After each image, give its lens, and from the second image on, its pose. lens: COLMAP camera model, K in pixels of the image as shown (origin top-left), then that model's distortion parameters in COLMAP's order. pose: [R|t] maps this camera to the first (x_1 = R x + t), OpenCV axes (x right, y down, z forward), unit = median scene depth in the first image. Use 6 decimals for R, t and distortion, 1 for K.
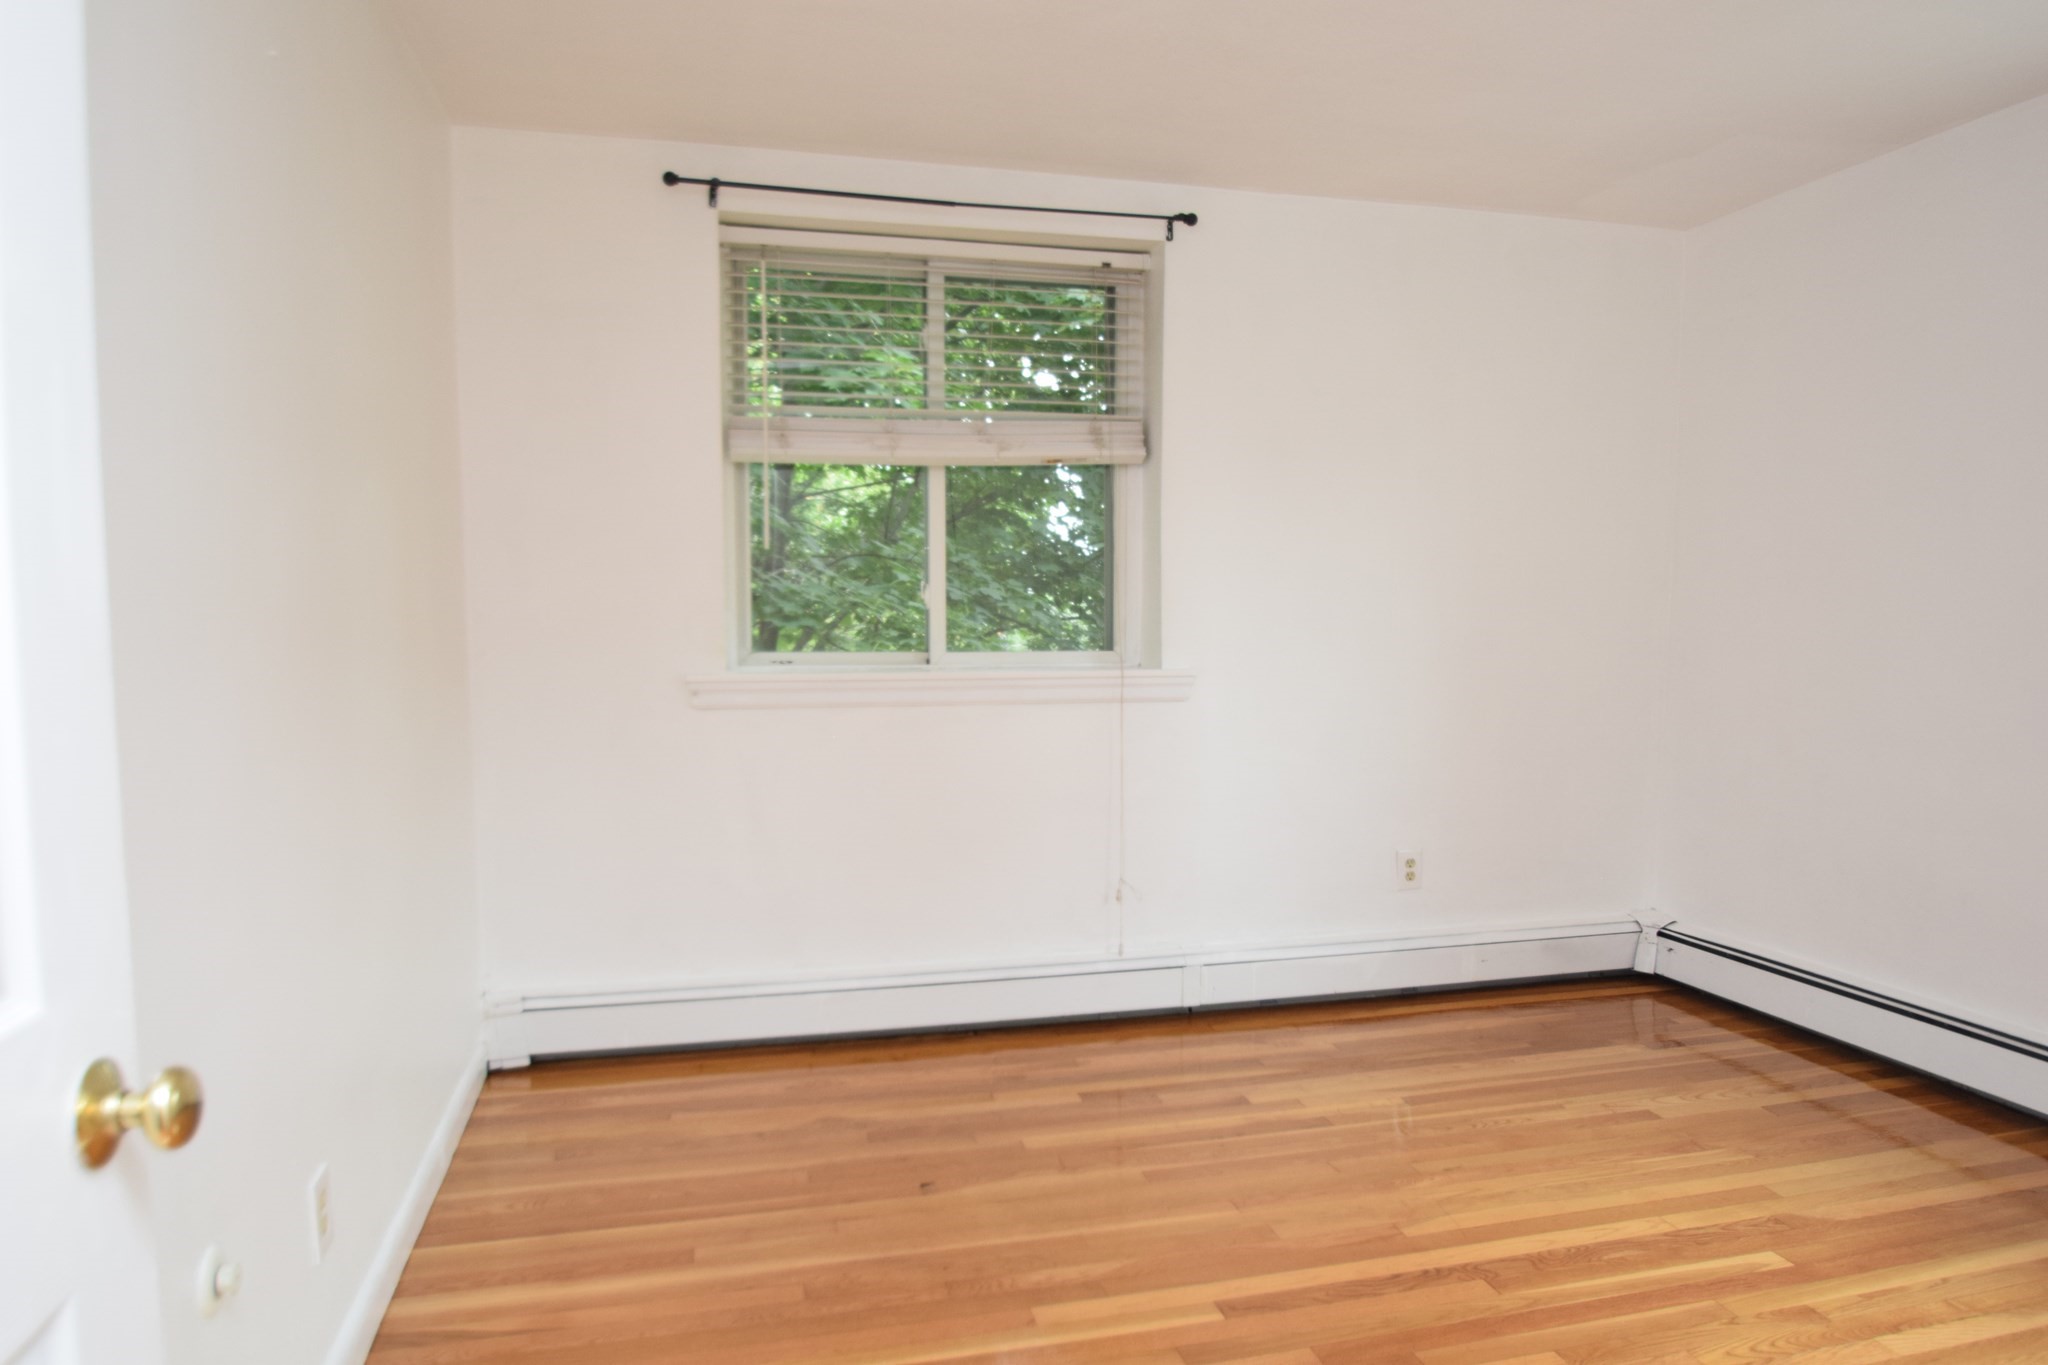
lens RADIAL K [[1298.1, 0, 1012.8], [0, 1298.1, 696.0], [0, 0, 1]] dist [-0.041869, 0.007000]
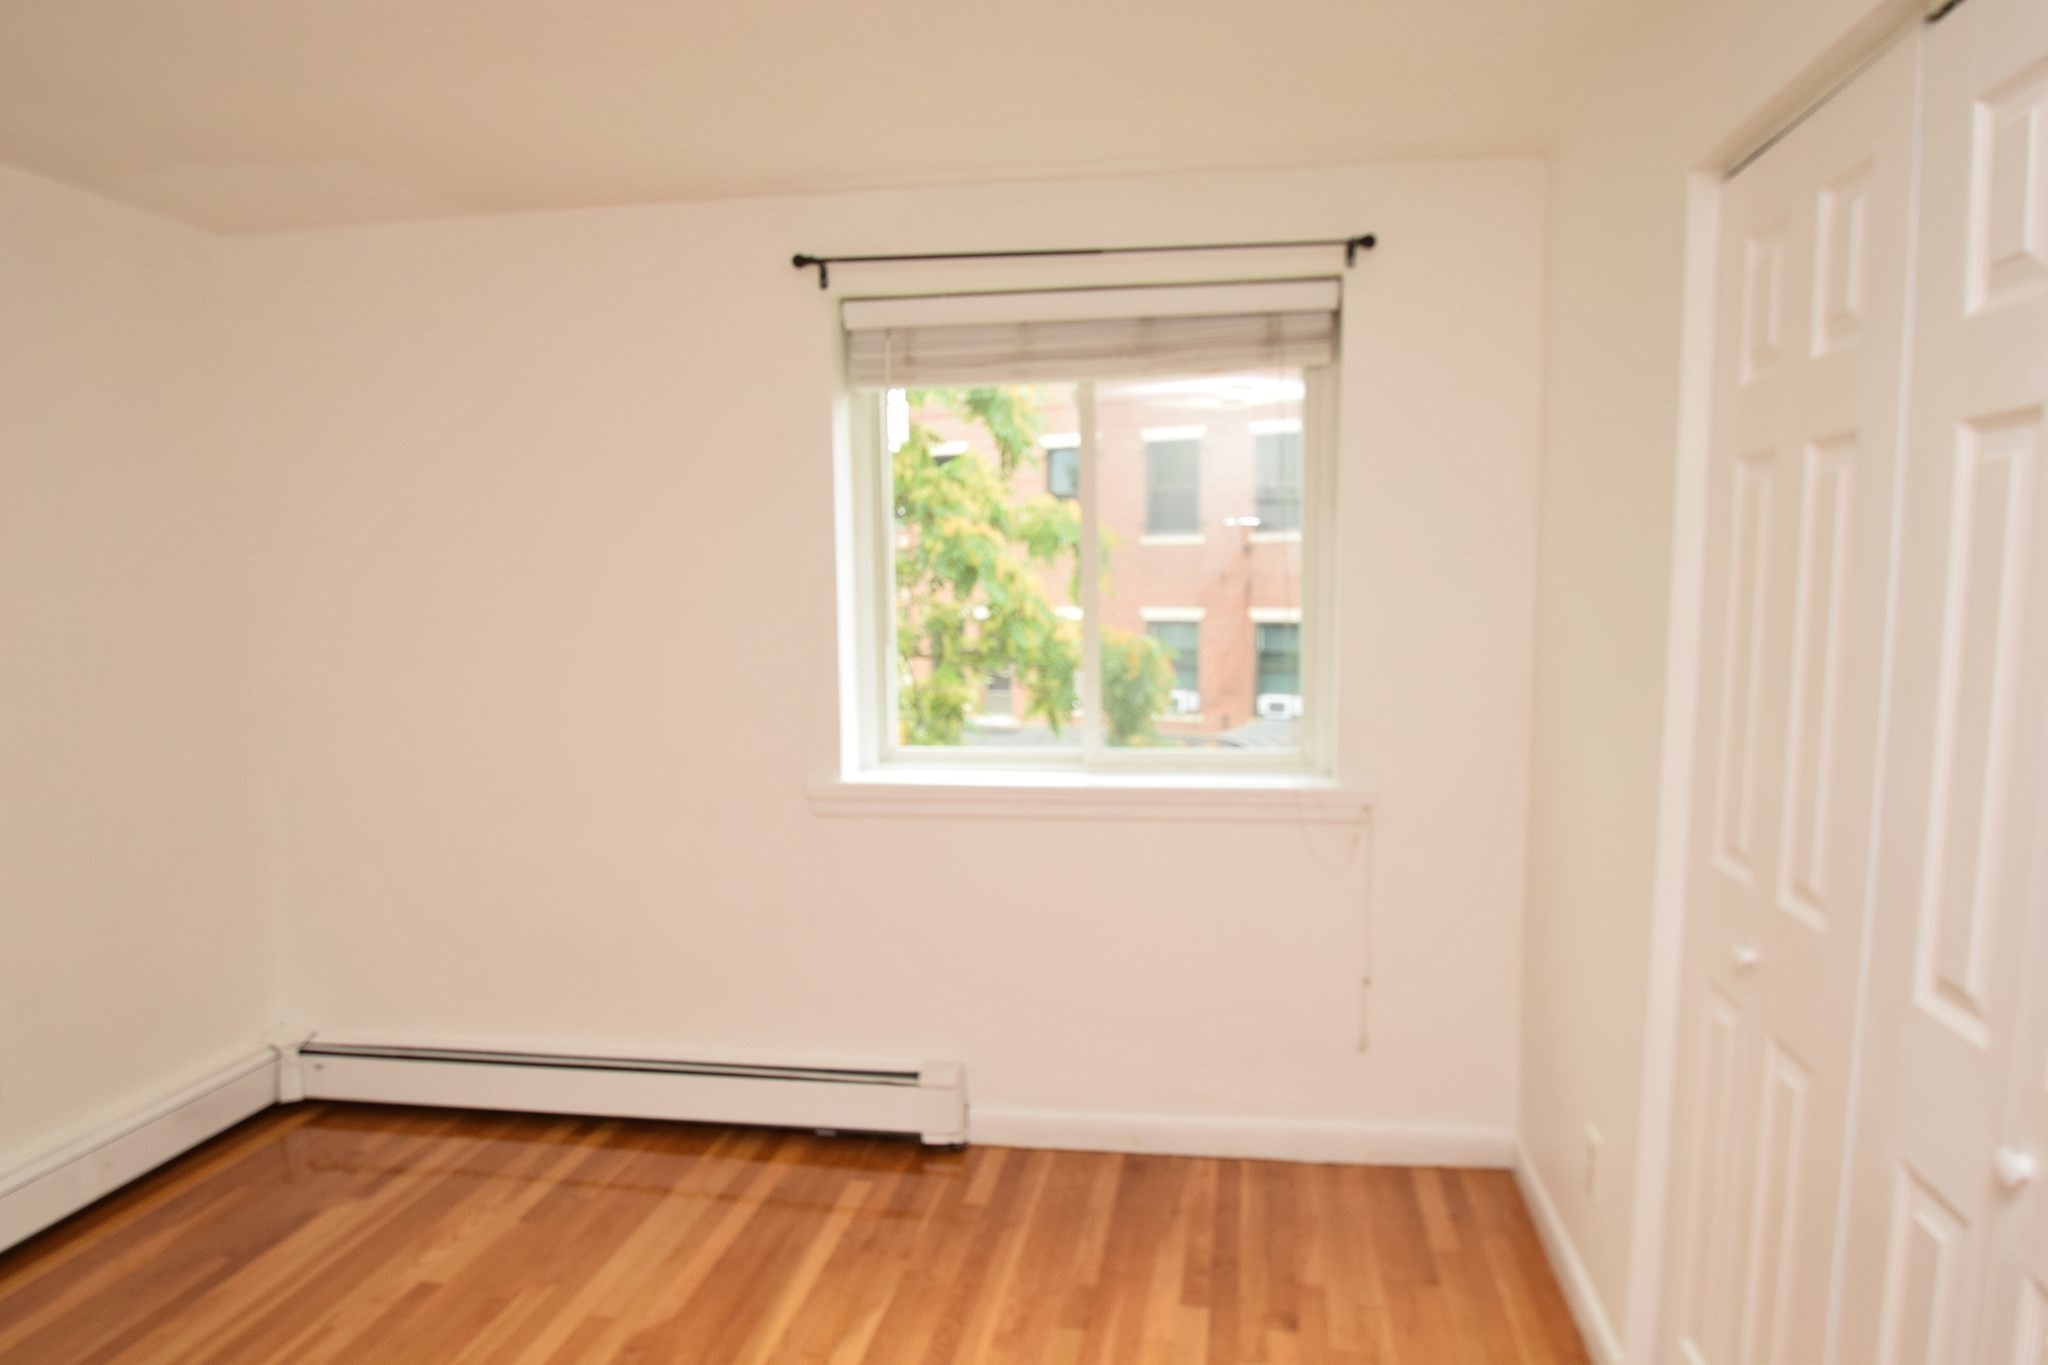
lens RADIAL K [[1298.1, 0, 1041.5], [0, 1298.1, 716.3], [0, 0, 1]] dist [-0.041869, 0.007000]
pose [[0.389938, -0.106995, 0.914604, -0.091809], [0.077786, 0.993504, 0.083062, -0.094837], [-0.917550, 0.038755, 0.395728, 0.225386]]
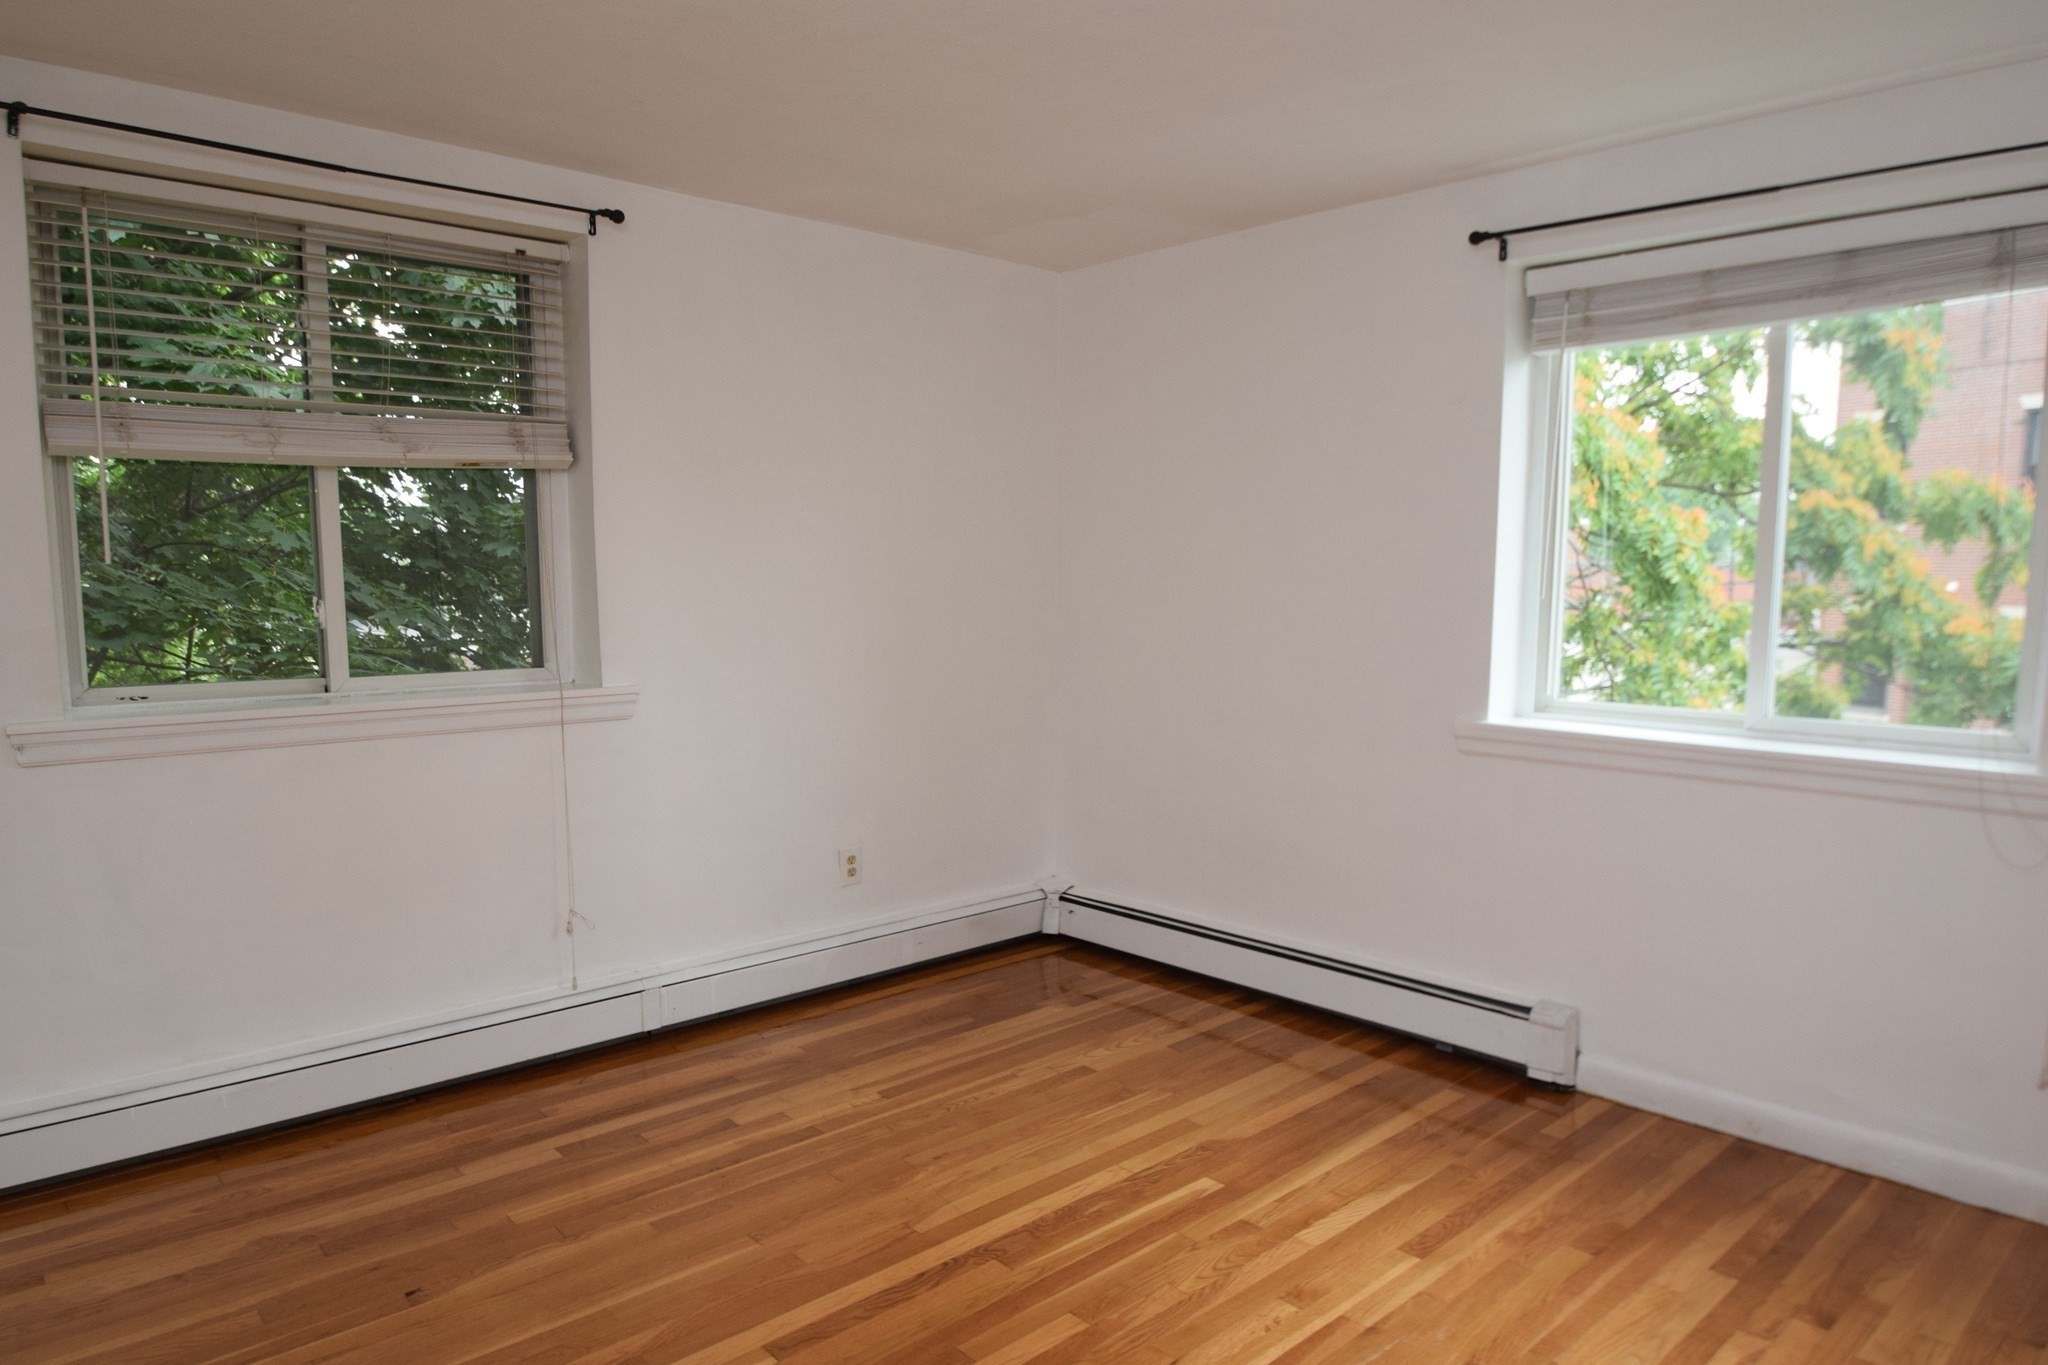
lens RADIAL K [[1298.1, 0, 1018.9], [0, 1298.1, 698.6], [0, 0, 1]] dist [-0.041869, 0.007000]
pose [[0.878273, -0.048773, 0.475666, -0.082390], [0.032581, 0.998576, 0.042233, -0.050889], [-0.477048, -0.021595, 0.878612, 0.016583]]
